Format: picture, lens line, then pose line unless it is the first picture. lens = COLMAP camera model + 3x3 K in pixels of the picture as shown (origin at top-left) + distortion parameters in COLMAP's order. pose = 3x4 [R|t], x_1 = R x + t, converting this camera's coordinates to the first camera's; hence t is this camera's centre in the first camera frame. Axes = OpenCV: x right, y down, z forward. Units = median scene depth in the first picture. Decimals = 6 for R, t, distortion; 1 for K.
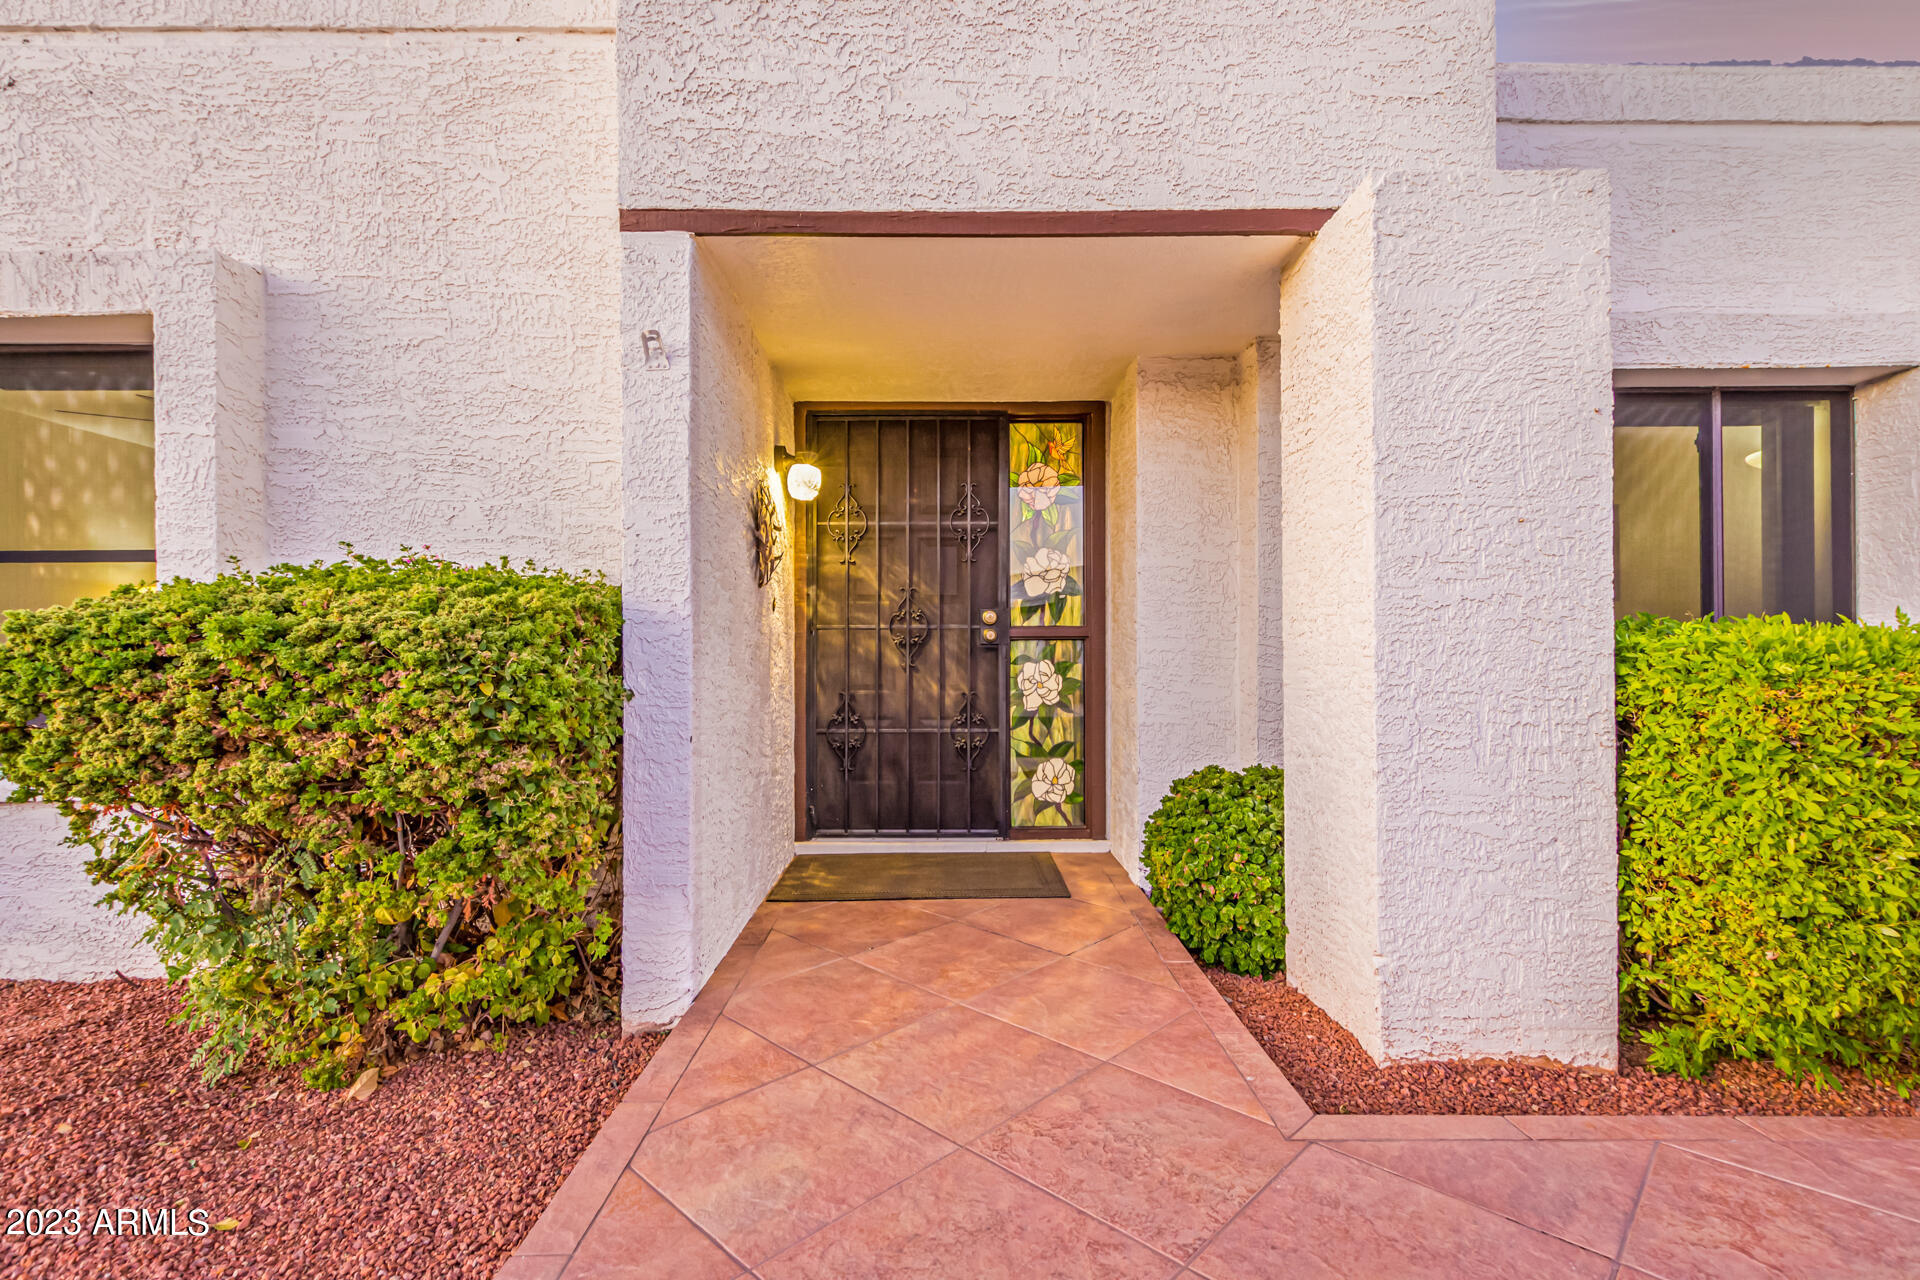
lens RADIAL K [[881.7, 0, 956.2], [0, 881.7, 653.8], [0, 0, 1]] dist [0.001718, -0.000355]
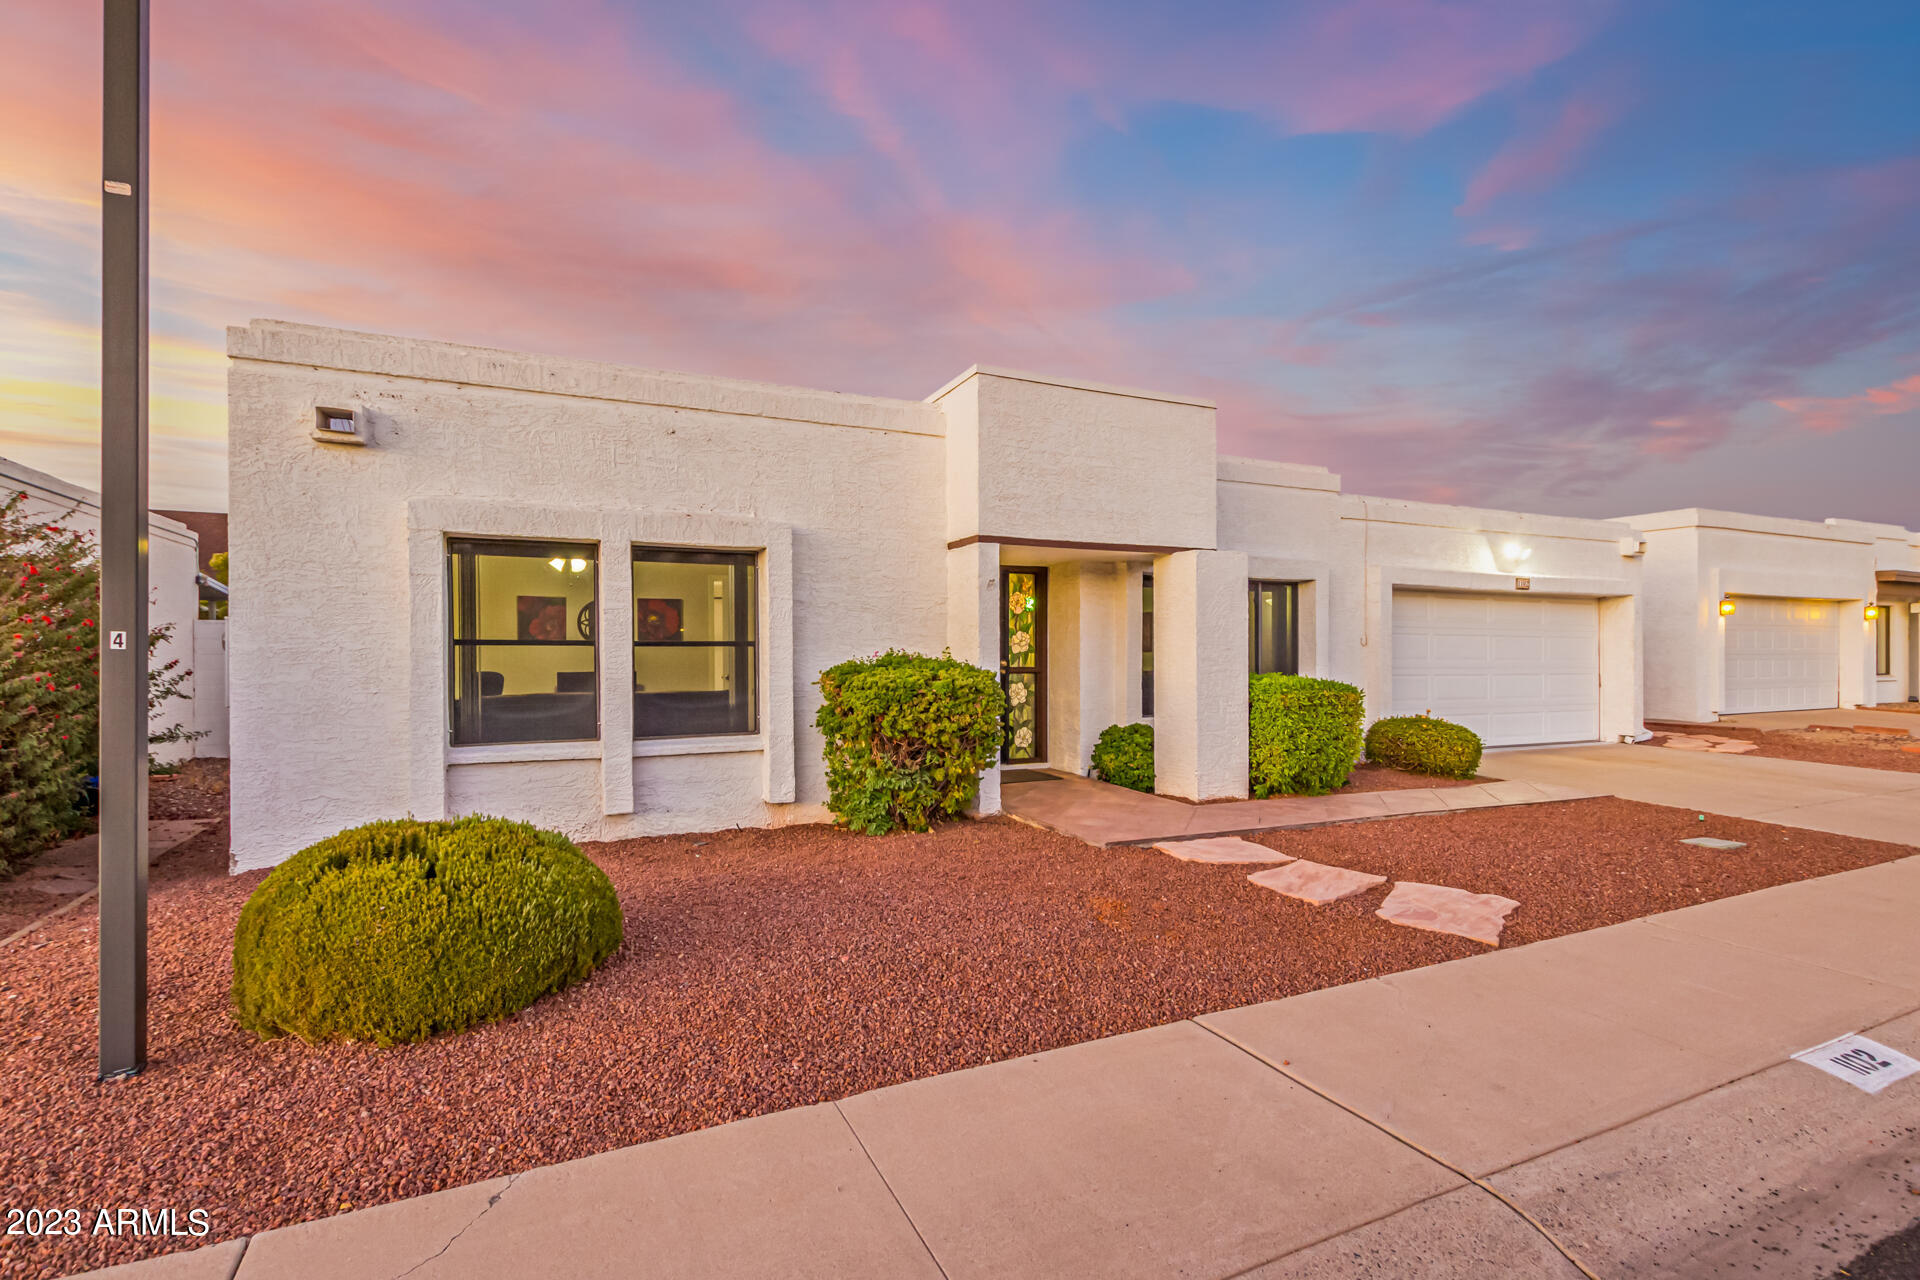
lens RADIAL K [[881.7, 0, 956.2], [0, 881.7, 653.8], [0, 0, 1]] dist [0.001718, -0.000355]
pose [[0.912508, 0.003218, 0.409047, -1.092068], [-0.004430, 0.999988, 0.002015, -0.078701], [-0.409035, -0.003651, 0.912511, -1.083771]]
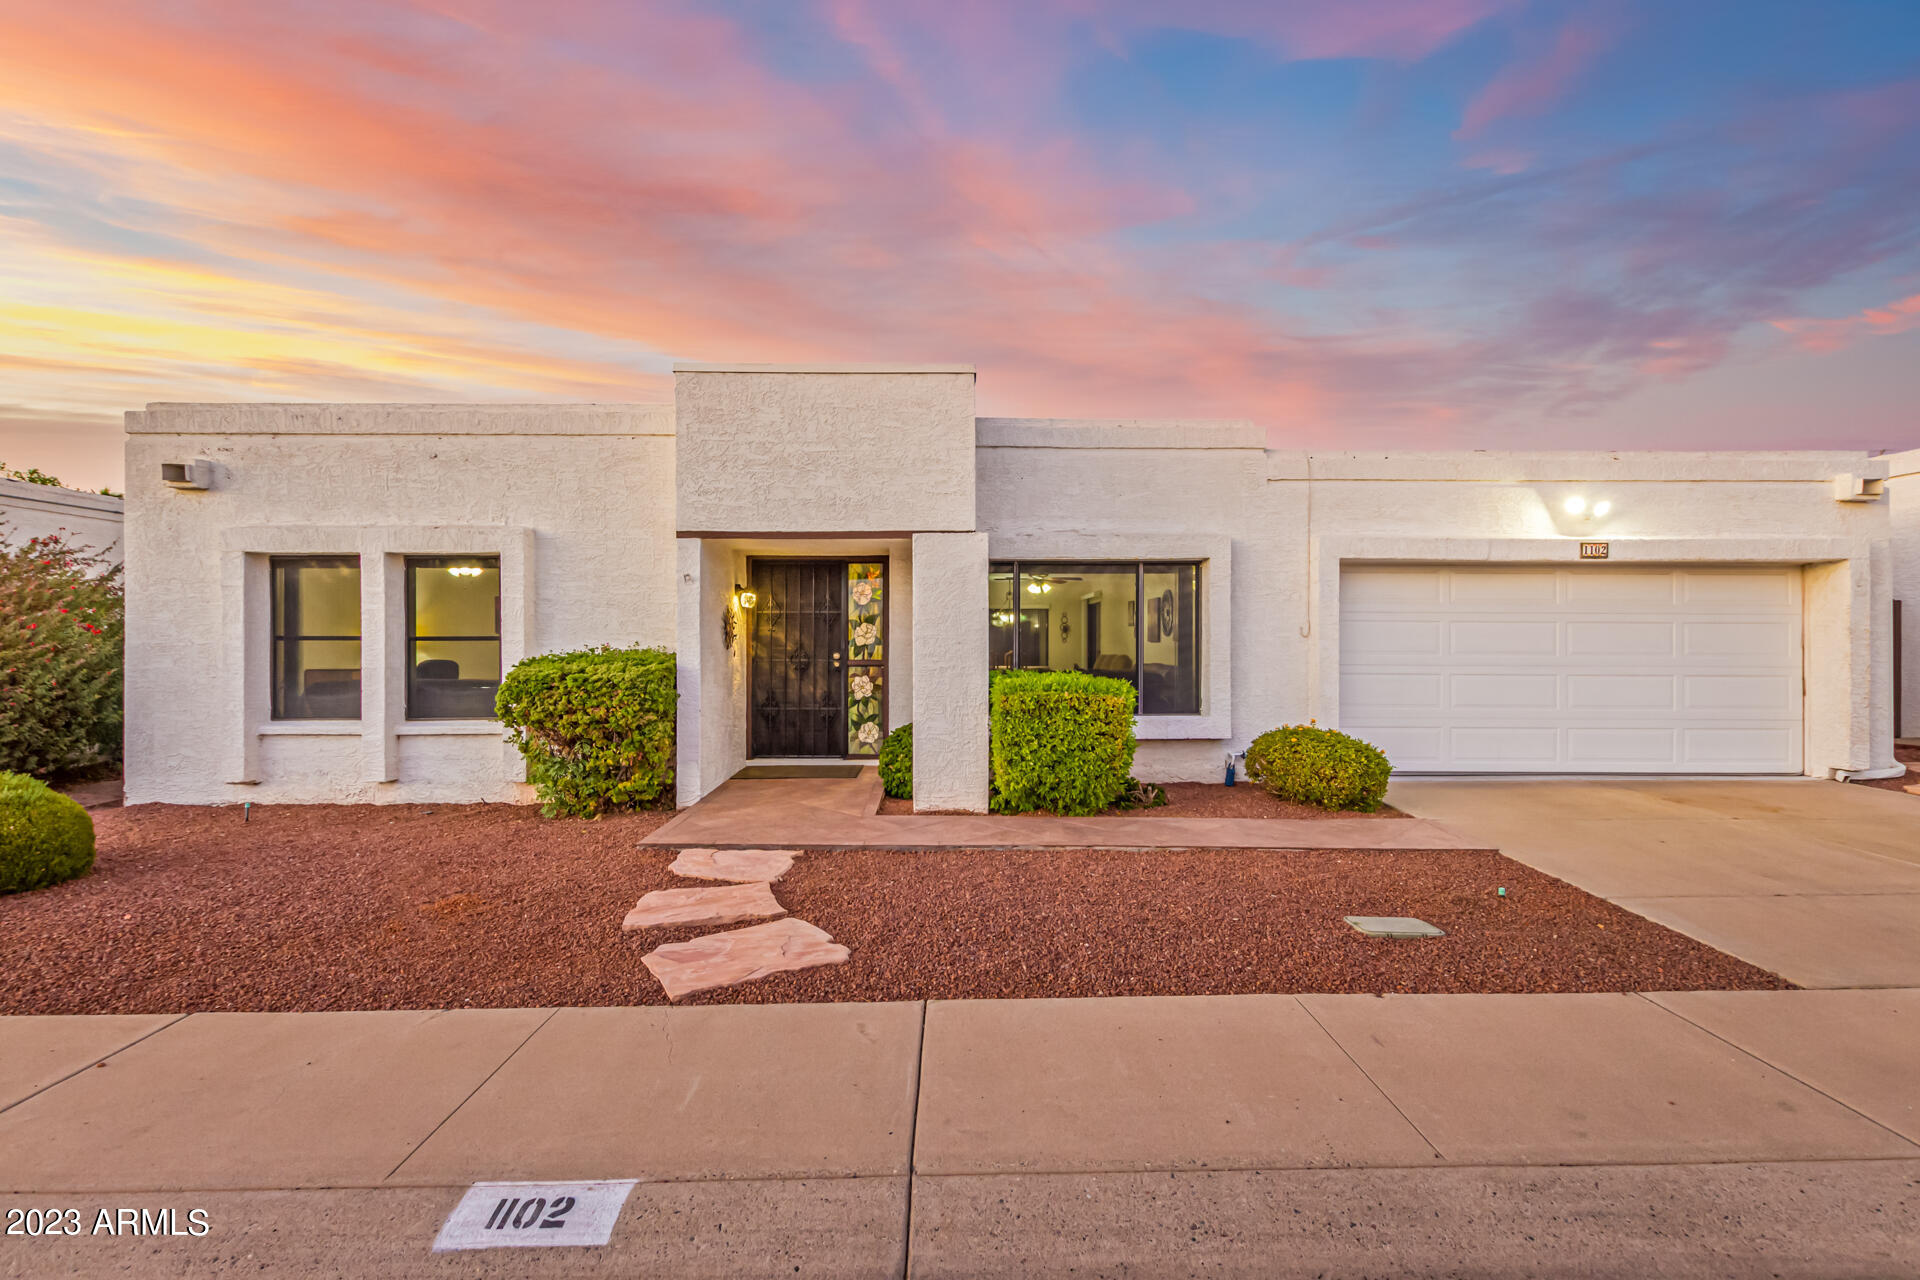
lens RADIAL K [[879.5, 0, 960.0], [0, 879.5, 640.0], [0, 0, 1]] dist [0.001291, 0.000280]
pose [[0.999970, 0.003434, 0.006982, 0.365504], [-0.003469, 0.999982, 0.004968, -0.104898], [-0.006965, -0.004992, 0.999963, -1.301332]]
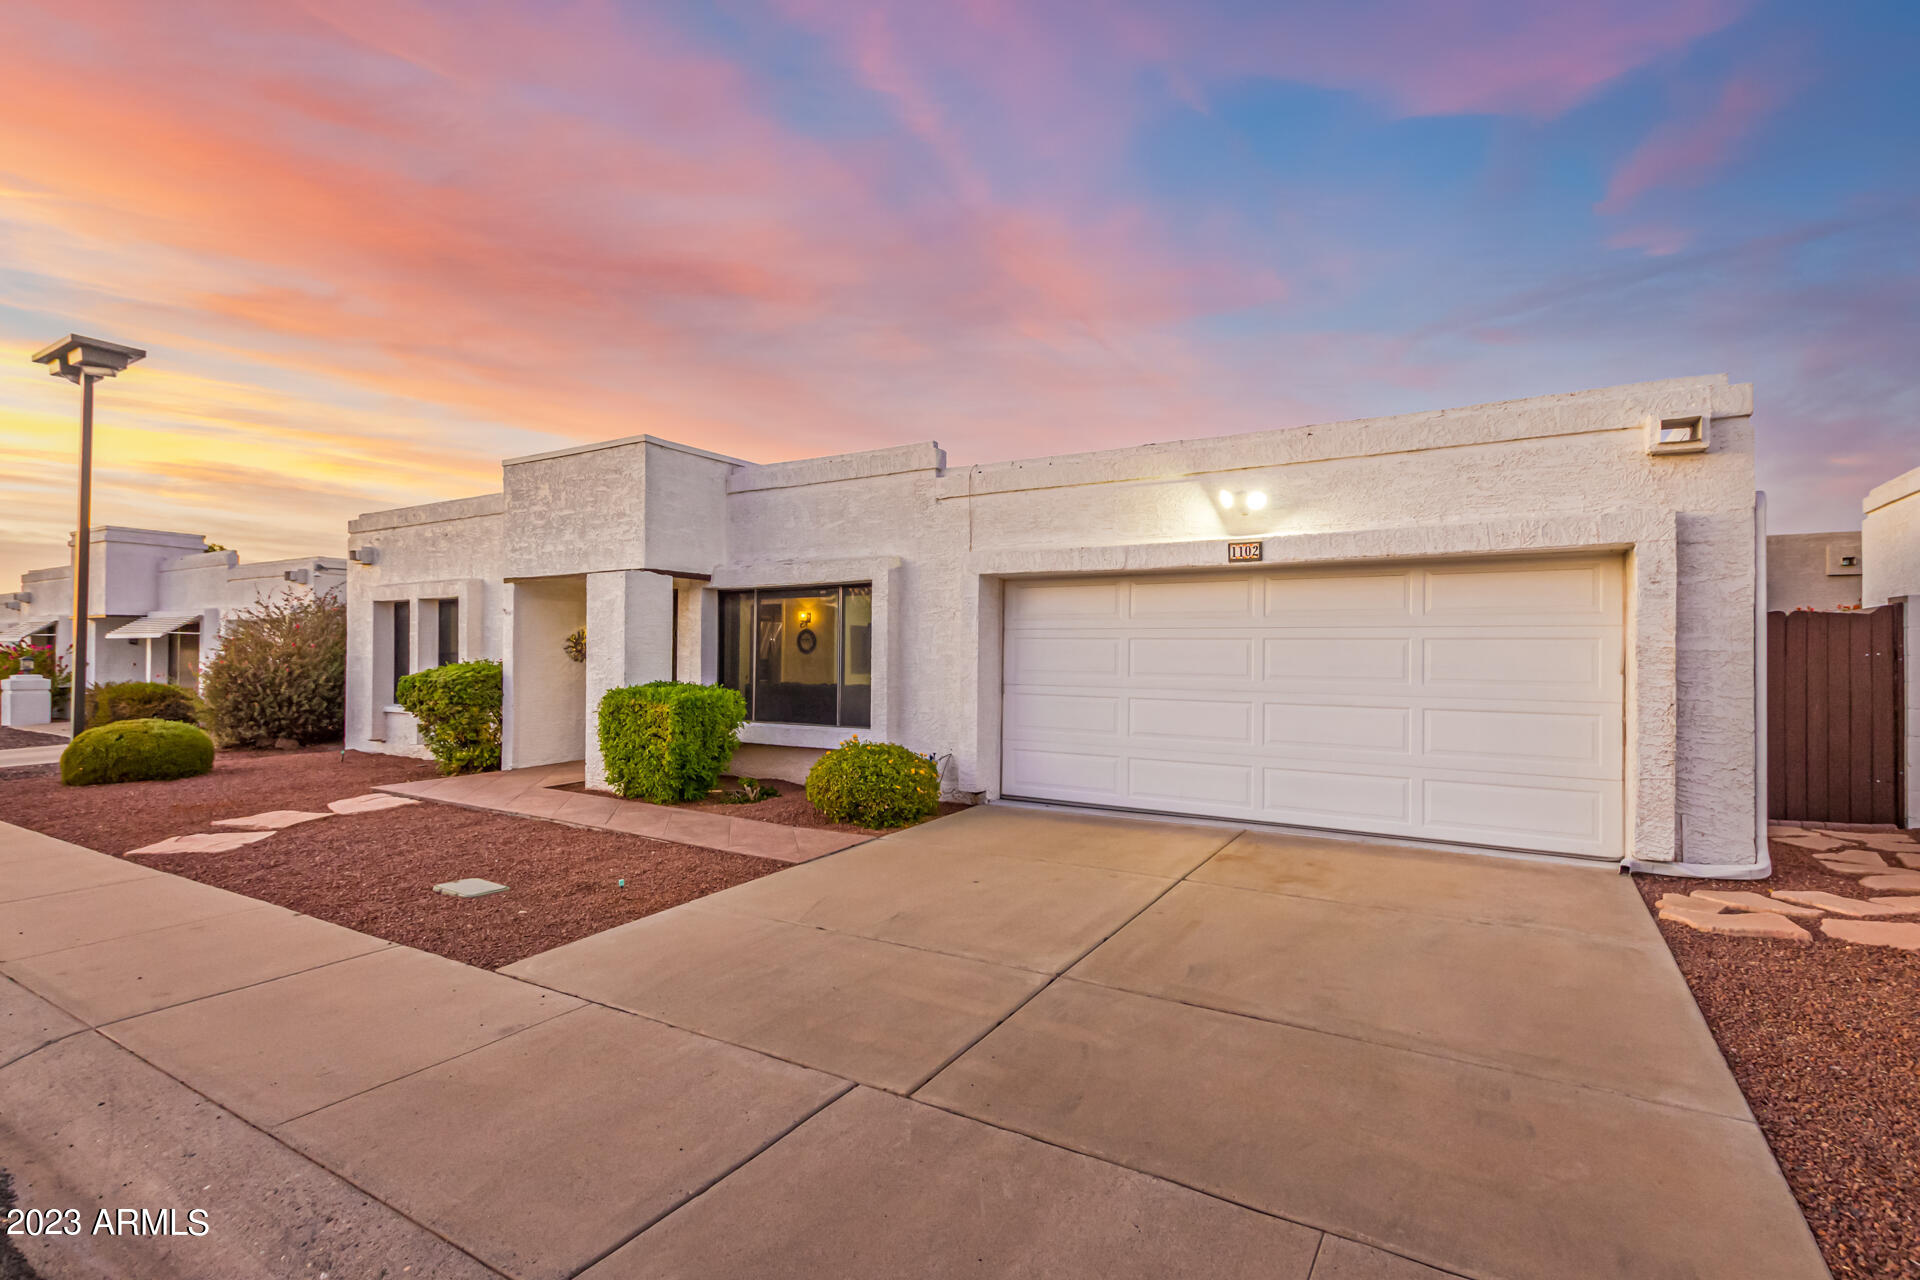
lens RADIAL K [[893.1, 0, 982.6], [0, 893.1, 637.5], [0, 0, 1]] dist [0.002715, 0.000015]
pose [[0.853336, -0.002679, -0.521355, 2.520784], [-0.004521, 0.999911, -0.012537, -0.120785], [0.521342, 0.013055, 0.853248, -0.955428]]
